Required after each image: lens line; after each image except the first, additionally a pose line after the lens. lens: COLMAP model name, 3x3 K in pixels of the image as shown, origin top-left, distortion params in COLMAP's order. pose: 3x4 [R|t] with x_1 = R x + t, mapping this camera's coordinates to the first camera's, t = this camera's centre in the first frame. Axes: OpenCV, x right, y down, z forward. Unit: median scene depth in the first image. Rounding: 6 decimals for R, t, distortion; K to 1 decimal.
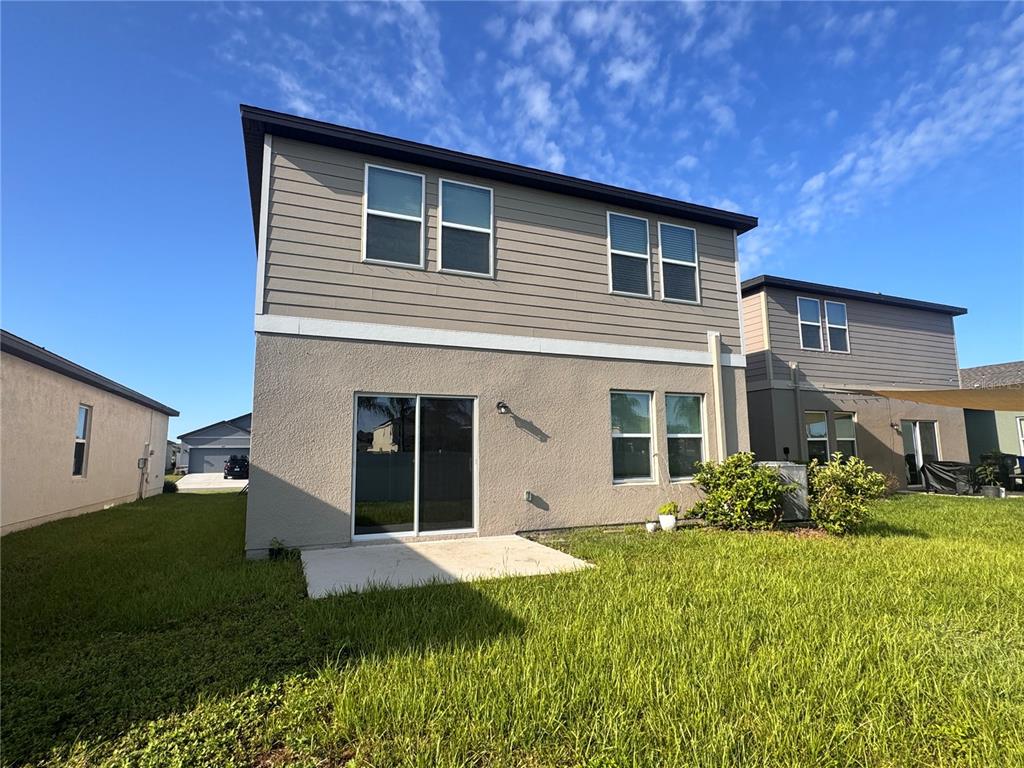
lens RADIAL K [[554.6, 0, 516.9], [0, 554.6, 383.5], [0, 0, 1]] dist [-0.000549, 0.000065]
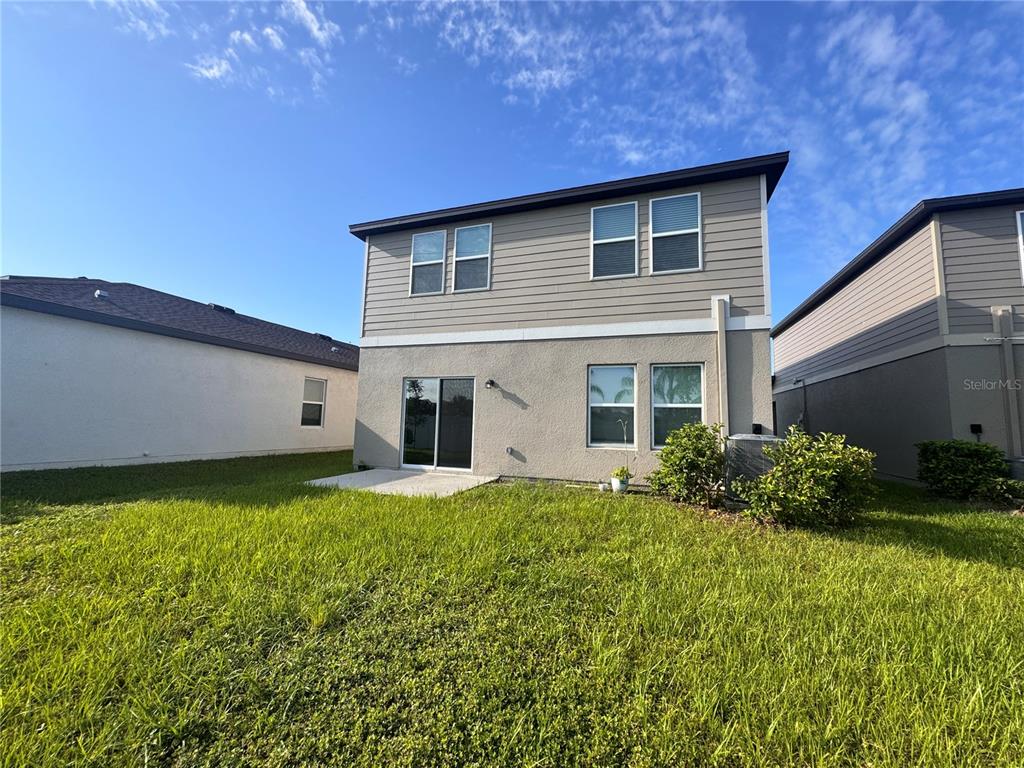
lens RADIAL K [[409.3, 0, 512.8], [0, 409.3, 381.0], [0, 0, 1]] dist [-0.001974, 0.000164]
pose [[0.726535, -0.037953, -0.686081, 0.615169], [0.057499, 0.998329, 0.005663, 0.029719], [0.684720, -0.043563, 0.727503, 0.267040]]
